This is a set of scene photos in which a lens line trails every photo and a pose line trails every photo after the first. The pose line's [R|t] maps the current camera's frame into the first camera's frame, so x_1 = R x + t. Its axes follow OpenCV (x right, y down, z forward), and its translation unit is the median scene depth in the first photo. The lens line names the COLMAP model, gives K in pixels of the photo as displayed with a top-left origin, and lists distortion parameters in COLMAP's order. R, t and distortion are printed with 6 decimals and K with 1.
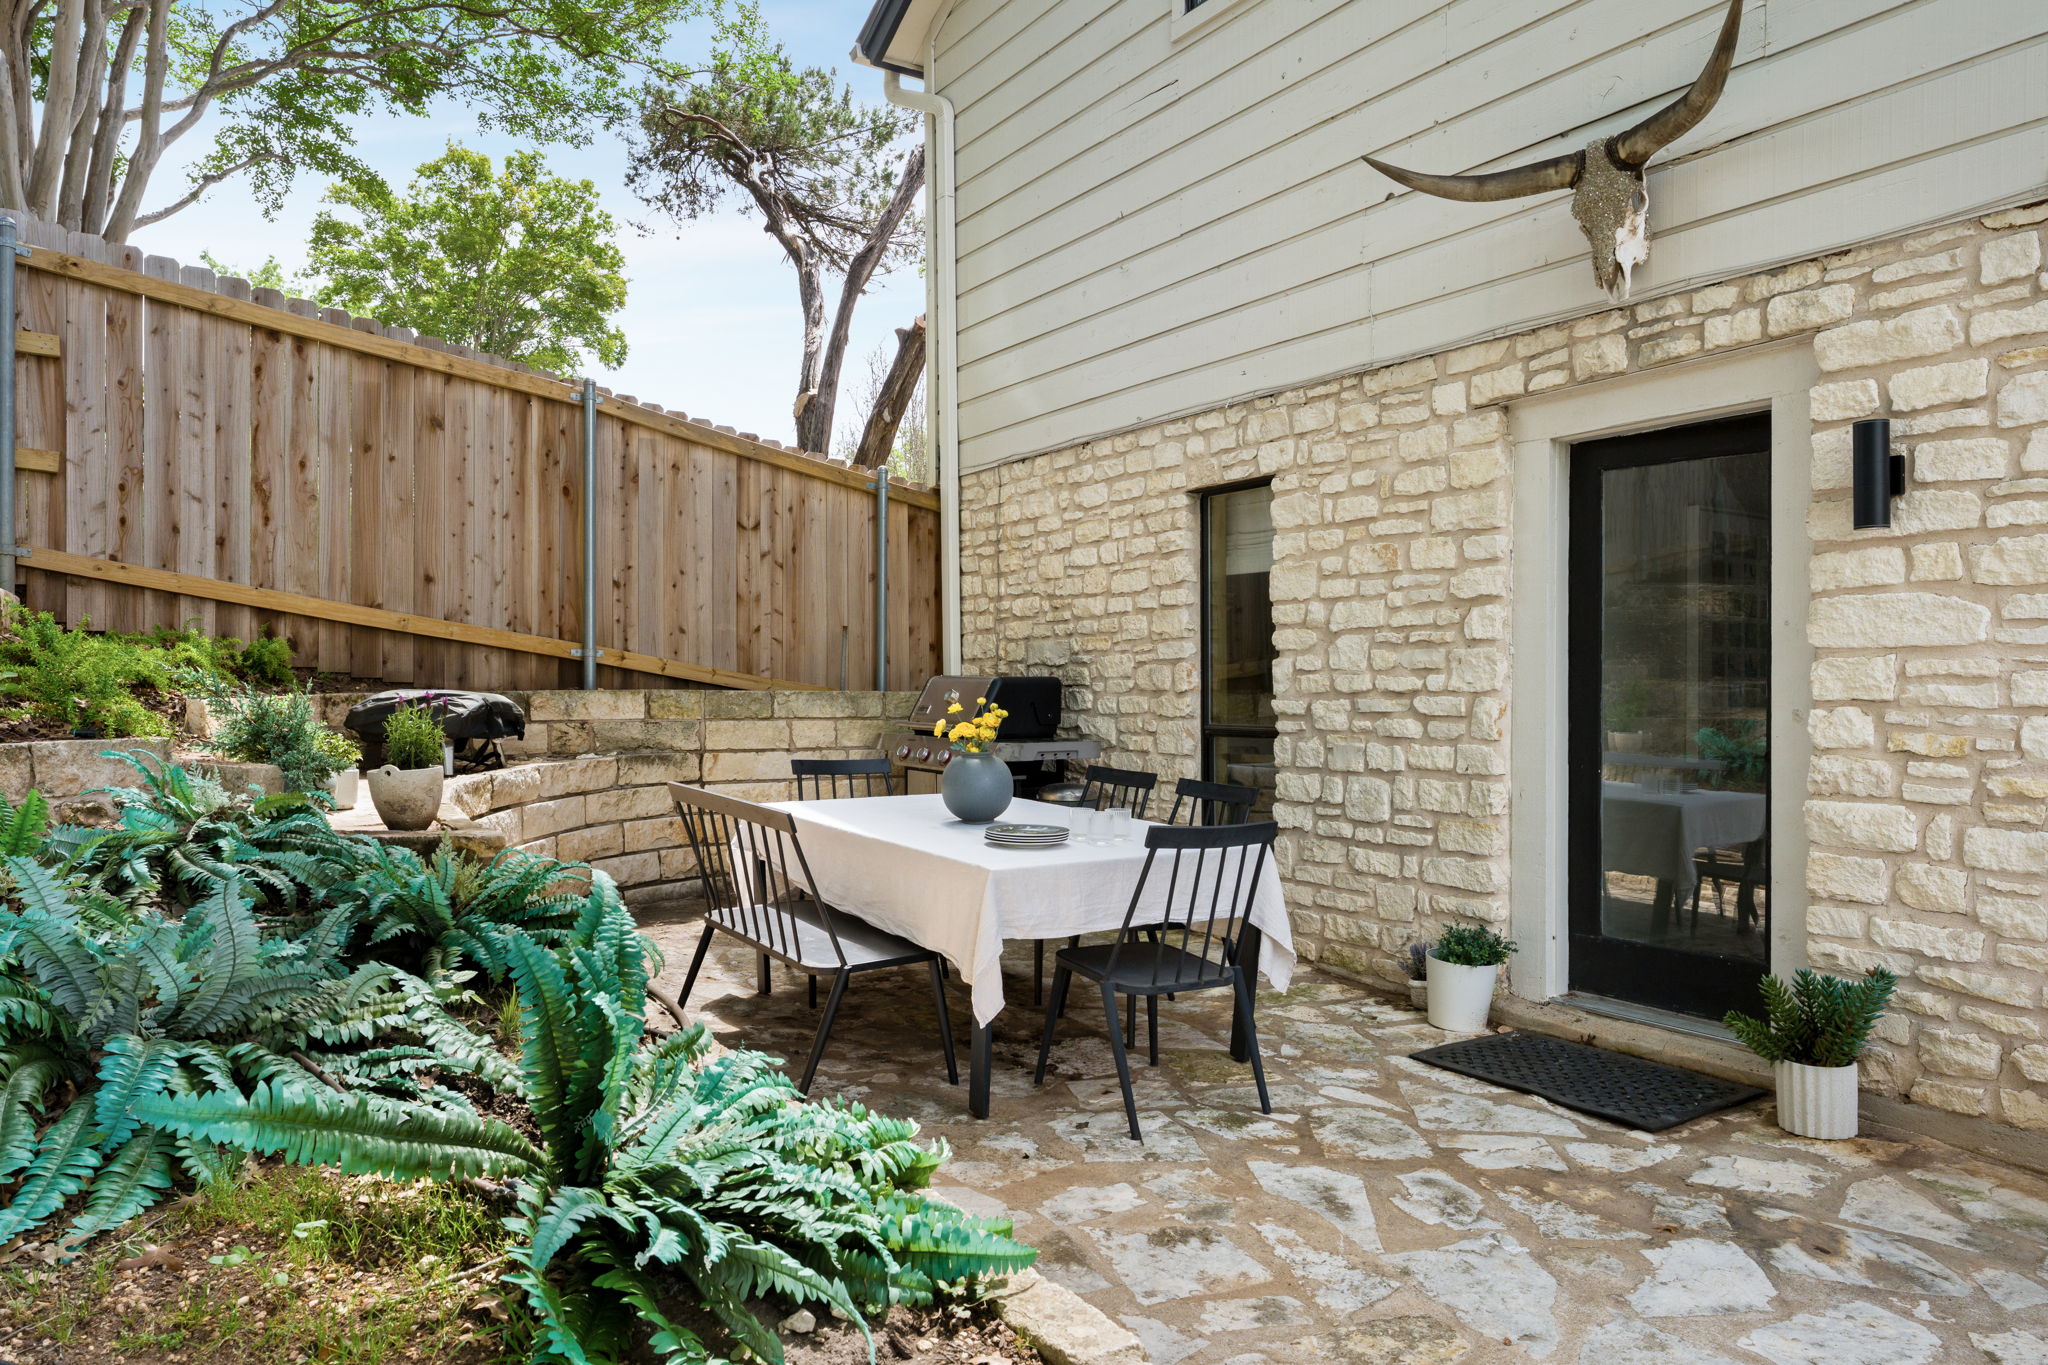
lens RADIAL K [[1435.0, 0, 1024.0], [0, 1435.0, 682.5], [0, 0, 1]] dist [0.005492, 0.001565]
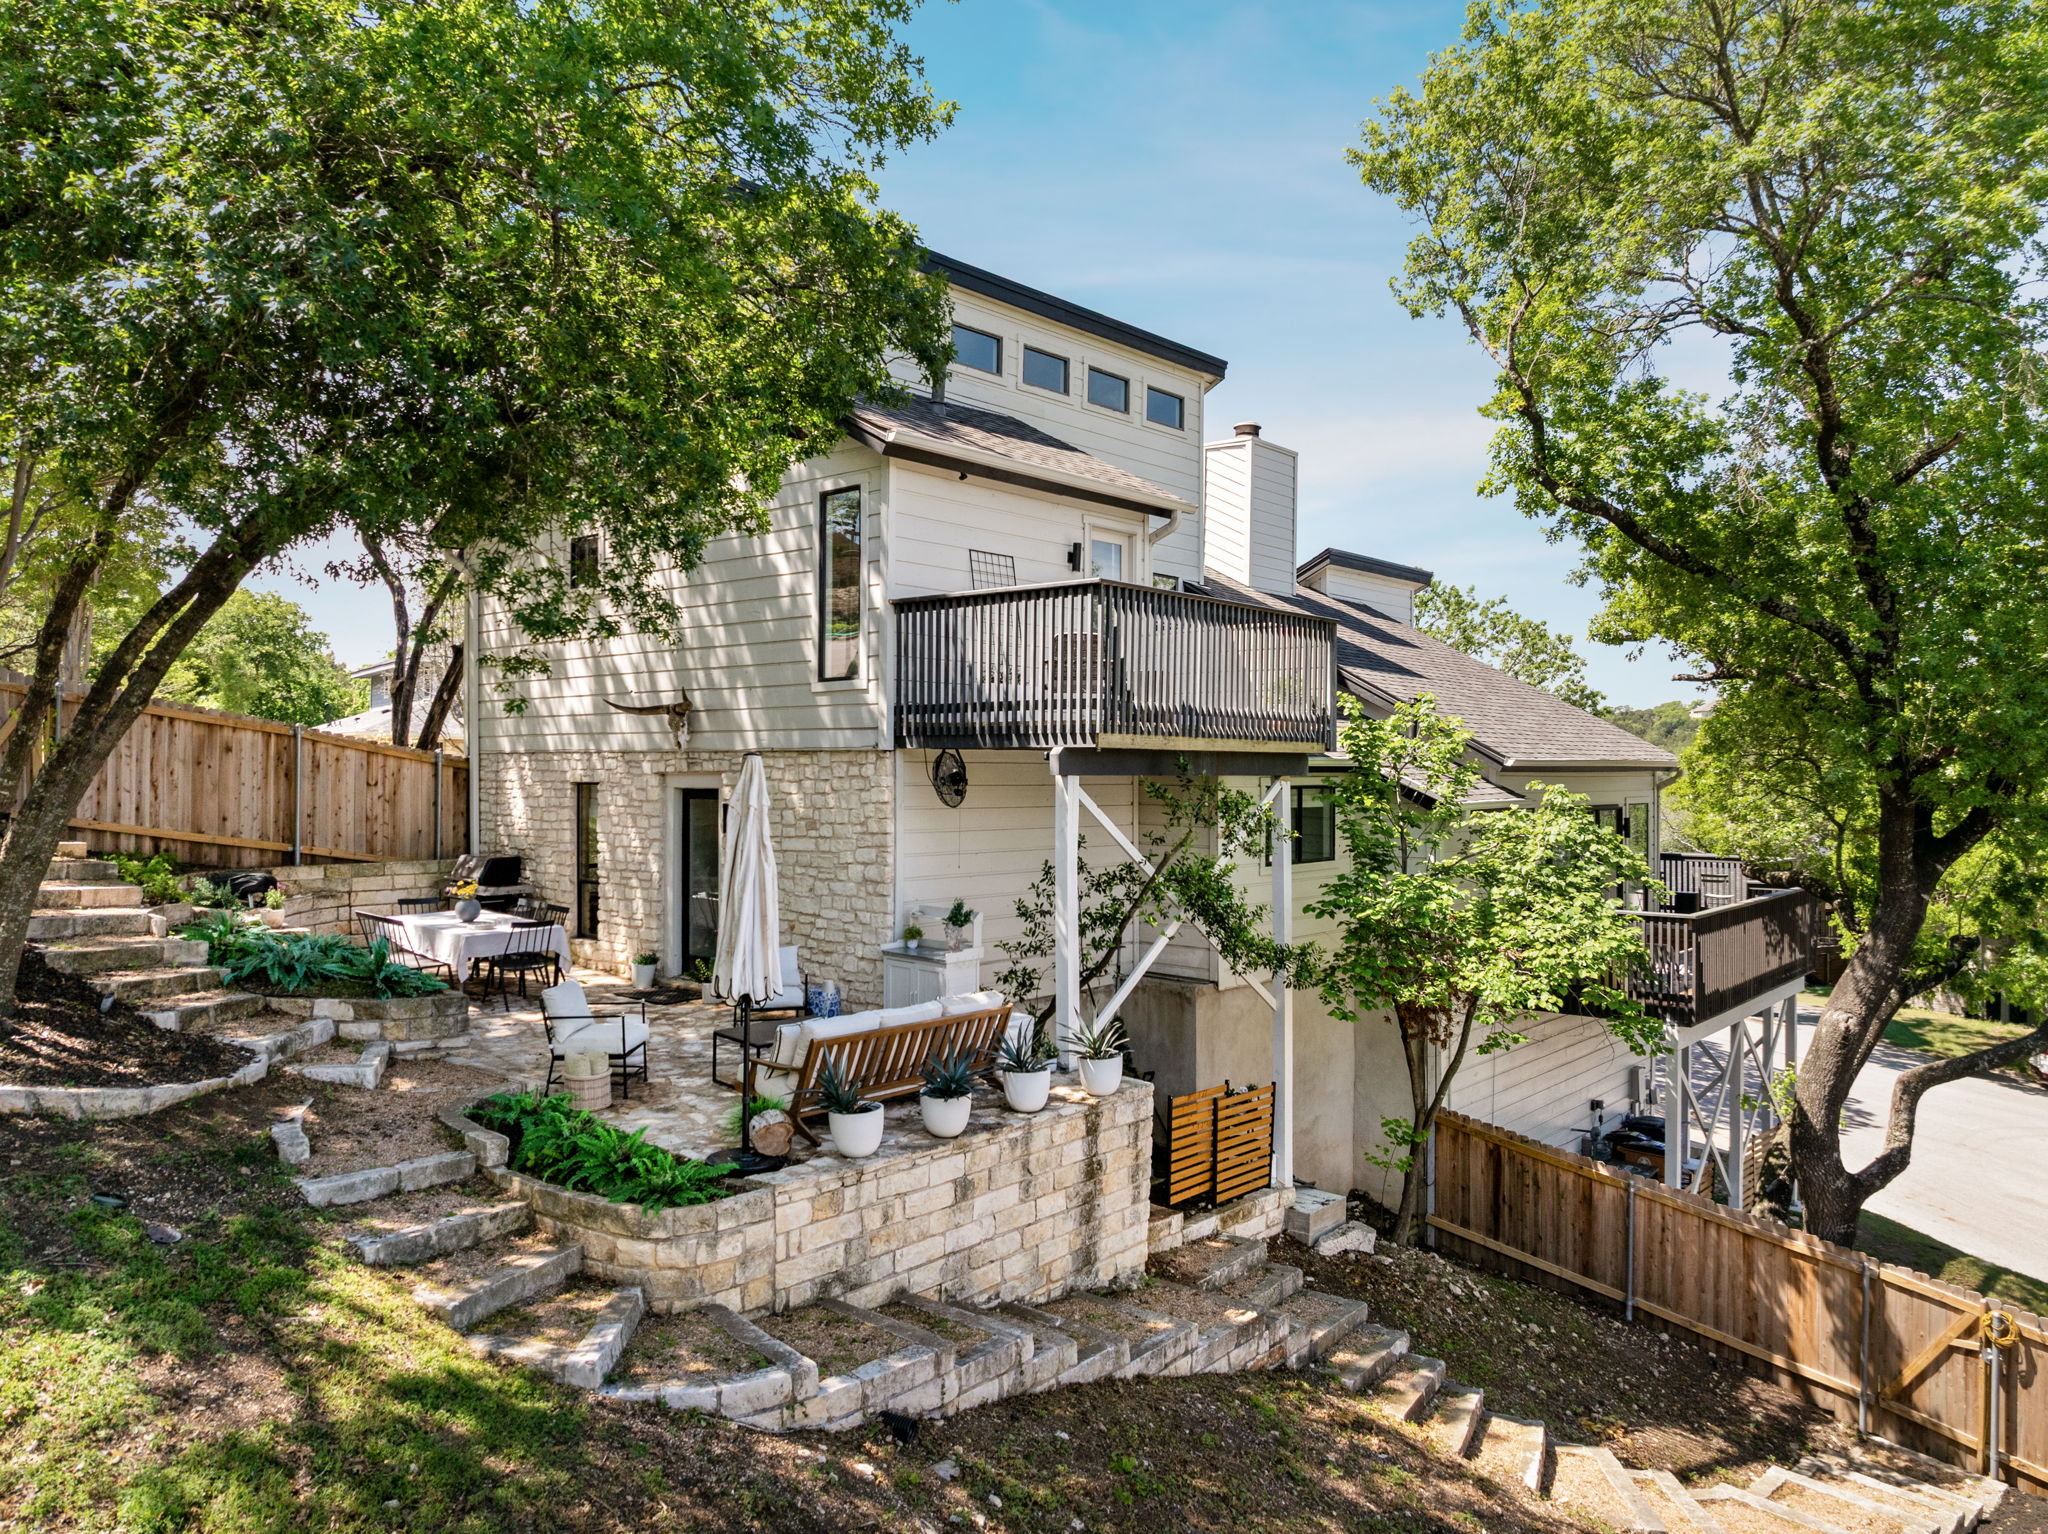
lens RADIAL K [[1404.9, 0, 1028.8], [0, 1404.9, 704.6], [0, 0, 1]] dist [-0.080250, 0.039563]
pose [[0.958299, 0.005223, 0.285719, 0.167511], [0.009251, 0.998742, -0.049283, -0.126371], [-0.285617, 0.049871, 0.957045, -1.346153]]
